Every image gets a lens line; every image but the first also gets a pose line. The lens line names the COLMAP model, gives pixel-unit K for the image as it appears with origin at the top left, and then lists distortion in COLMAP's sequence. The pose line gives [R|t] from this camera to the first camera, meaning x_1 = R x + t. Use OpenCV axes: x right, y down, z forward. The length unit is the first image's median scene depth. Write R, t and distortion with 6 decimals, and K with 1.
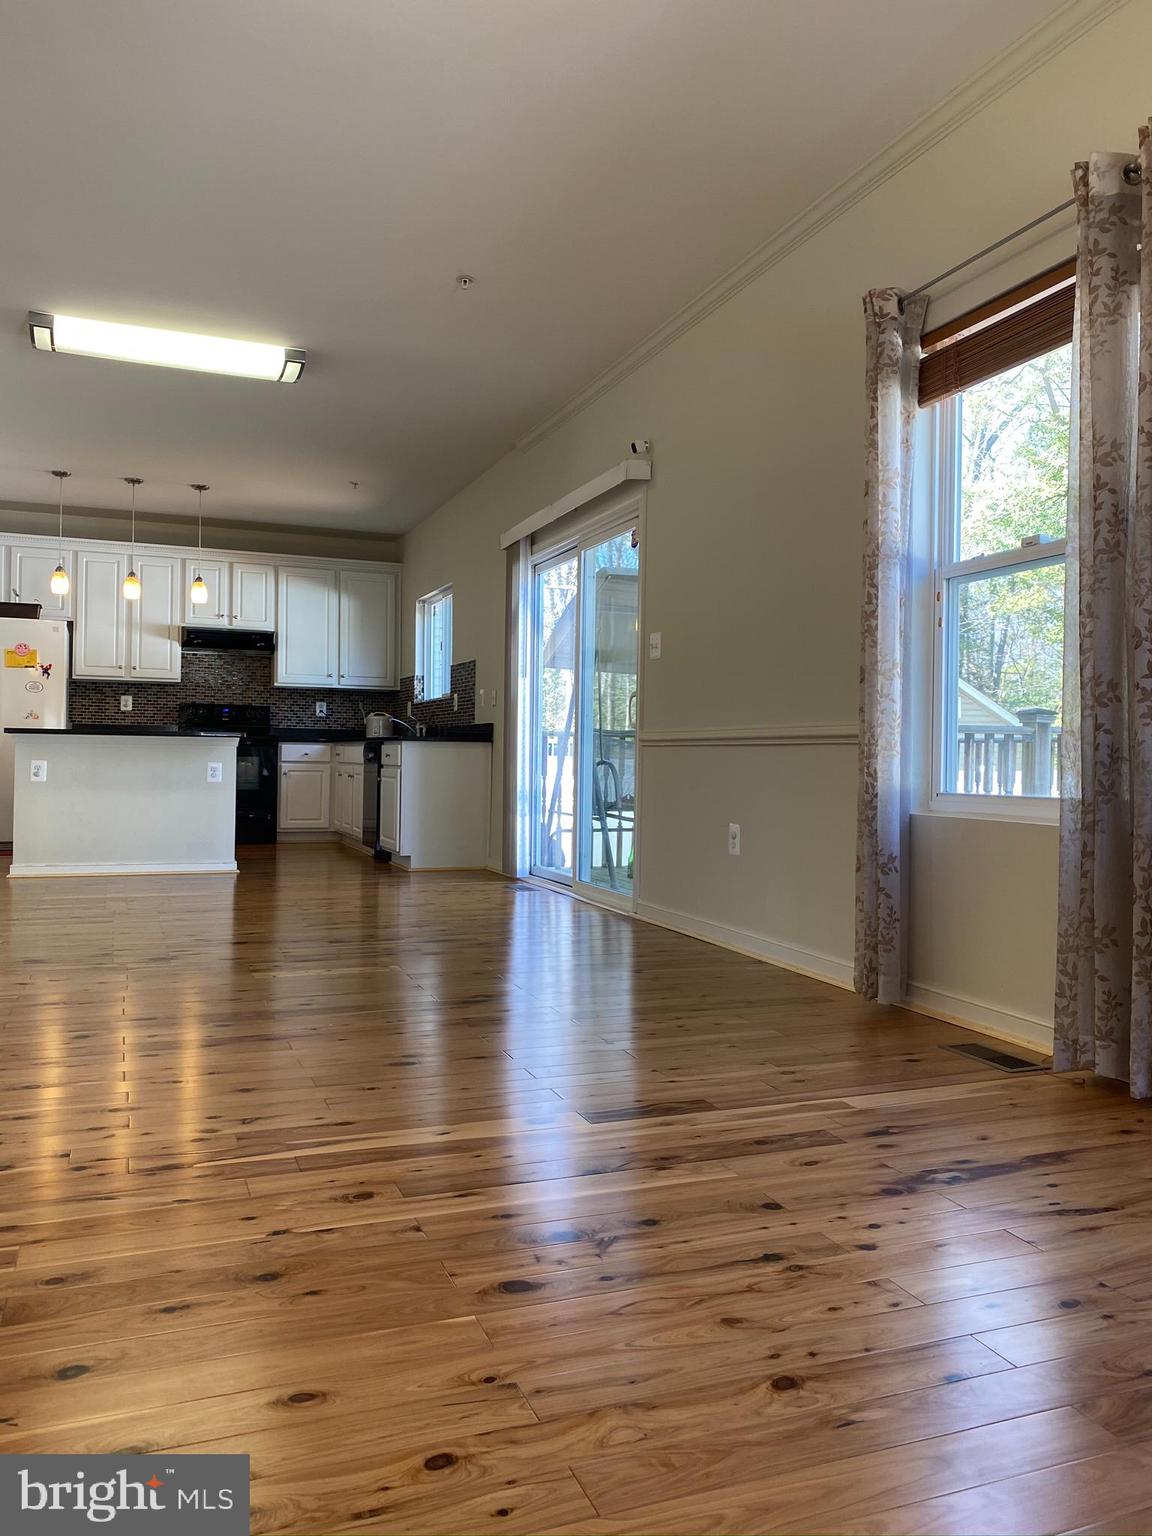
lens RADIAL K [[1170.8, 0, 568.2], [0, 1170.8, 763.5], [0, 0, 1]] dist [0.015306, -0.021159]
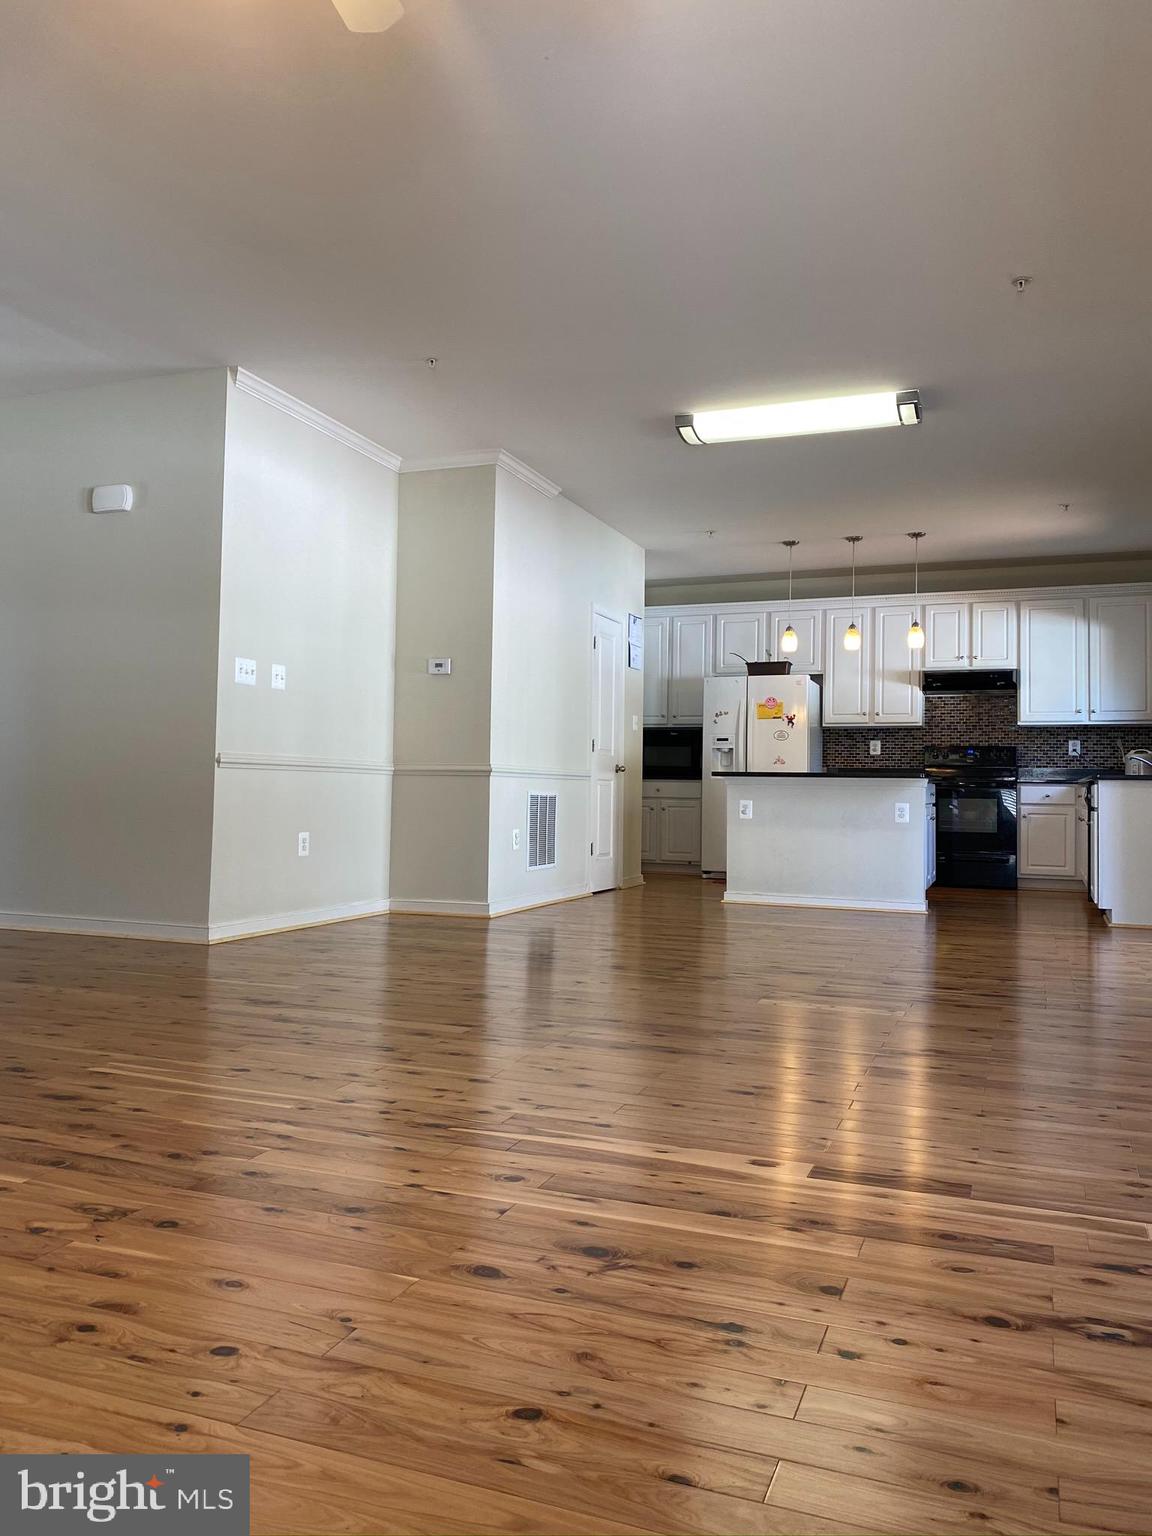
lens RADIAL K [[1170.8, 0, 565.5], [0, 1170.8, 757.7], [0, 0, 1]] dist [0.015306, -0.021159]
pose [[0.735294, -0.022985, -0.677358, 0.244473], [-0.006824, 0.999123, -0.041310, 0.005329], [0.677714, 0.034997, 0.734493, 0.077238]]
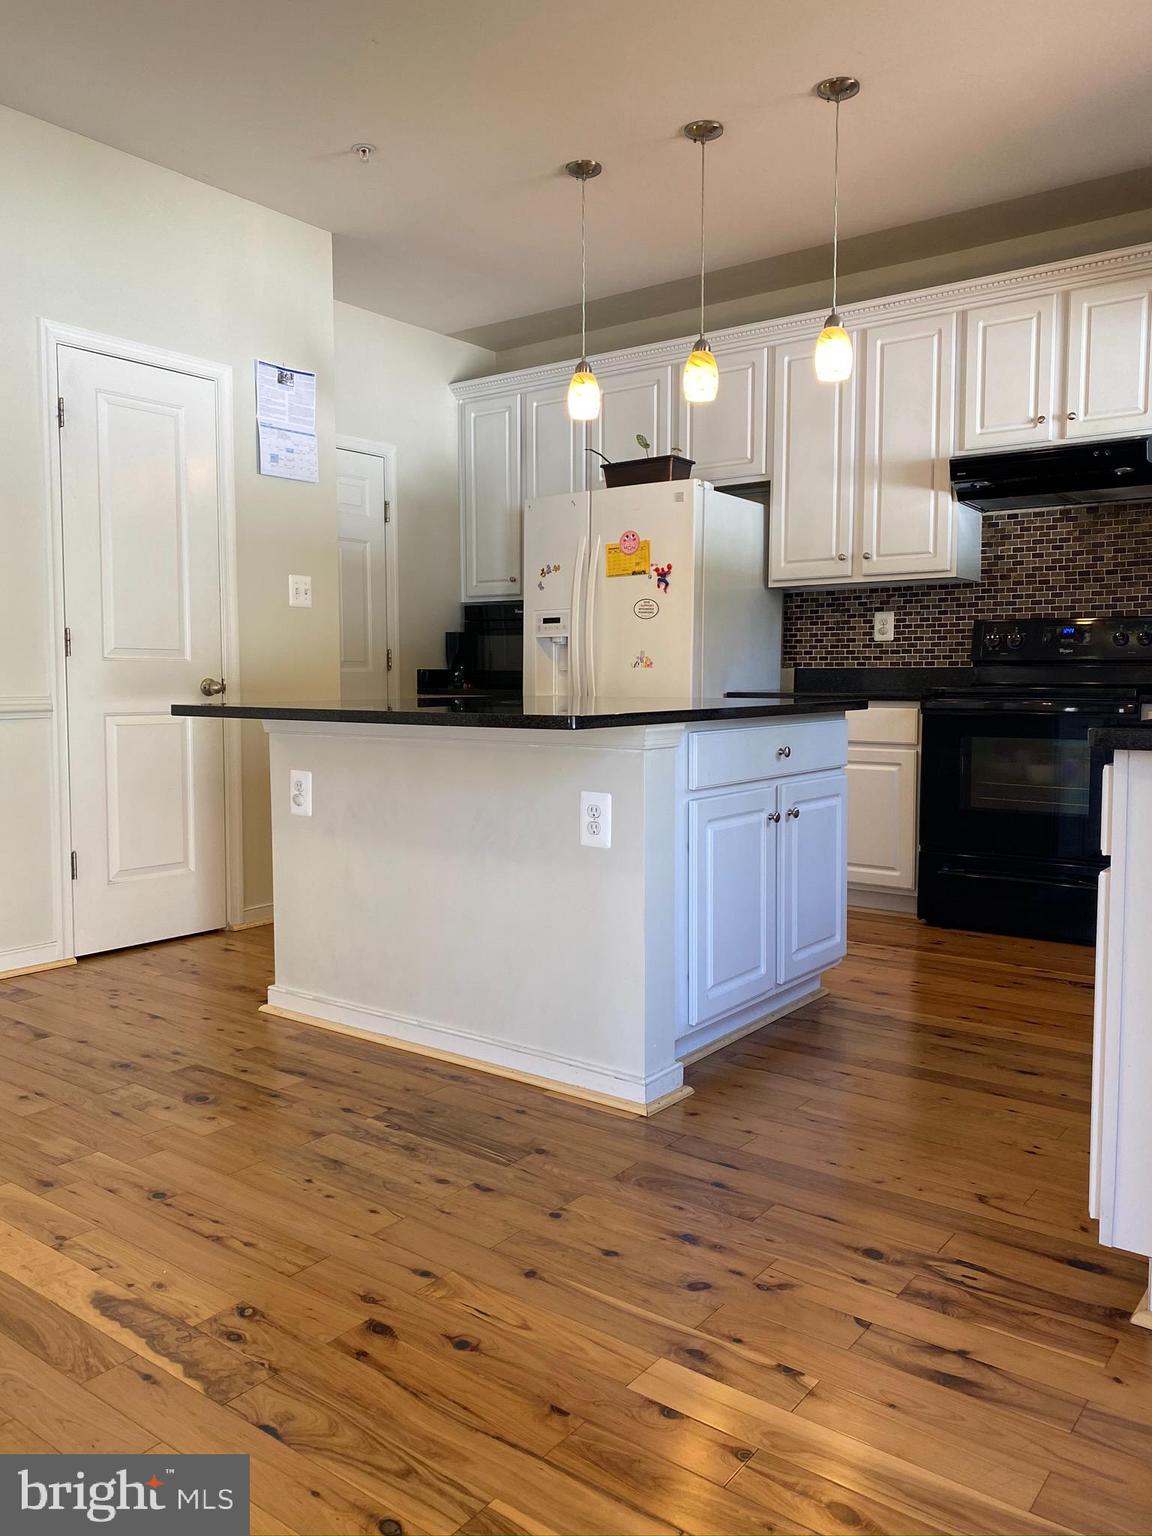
lens RADIAL K [[1170.8, 0, 587.0], [0, 1170.8, 779.3], [0, 0, 1]] dist [0.015306, -0.021159]
pose [[0.529052, 0.059536, -0.846499, -0.000881], [0.007633, 0.997162, 0.074903, -0.044689], [0.848555, -0.046089, 0.527095, 1.142909]]
